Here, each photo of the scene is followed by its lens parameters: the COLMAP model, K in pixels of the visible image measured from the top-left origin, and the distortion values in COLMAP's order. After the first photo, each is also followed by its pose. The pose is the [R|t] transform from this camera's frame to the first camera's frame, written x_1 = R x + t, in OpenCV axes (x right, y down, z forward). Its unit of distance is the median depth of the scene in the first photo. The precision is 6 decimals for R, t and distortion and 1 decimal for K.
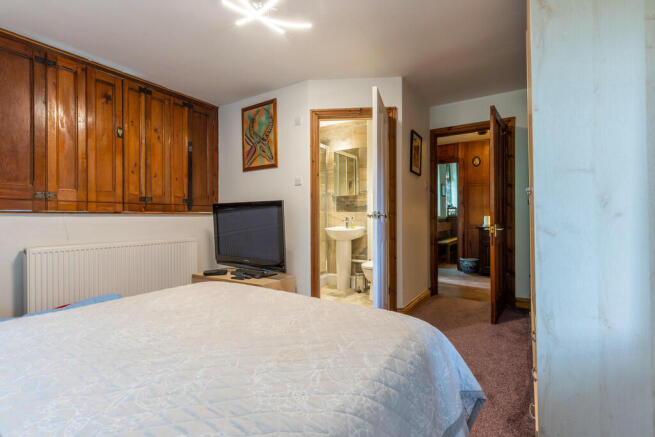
lens RADIAL K [[299.8, 0, 328.5], [0, 299.8, 218.5], [0, 0, 1]] dist [-0.001820, -0.000095]
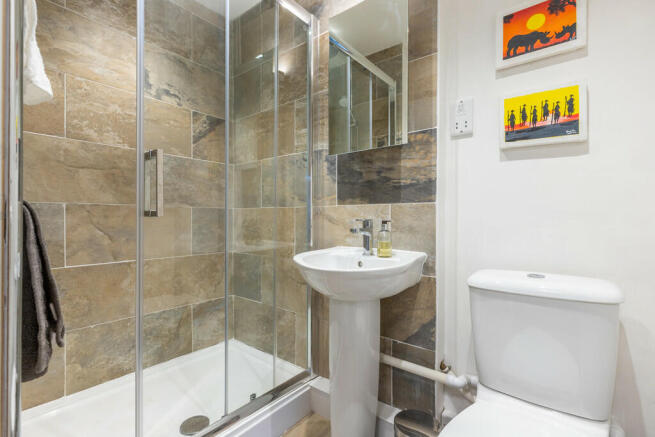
lens RADIAL K [[299.8, 0, 324.9], [0, 299.8, 220.2], [0, 0, 1]] dist [-0.001820, -0.000095]
pose [[0.993894, 0.008352, -0.110022, 0.052679], [-0.008048, 0.999962, 0.003210, -0.004960], [0.110045, -0.002305, 0.993924, 0.687181]]
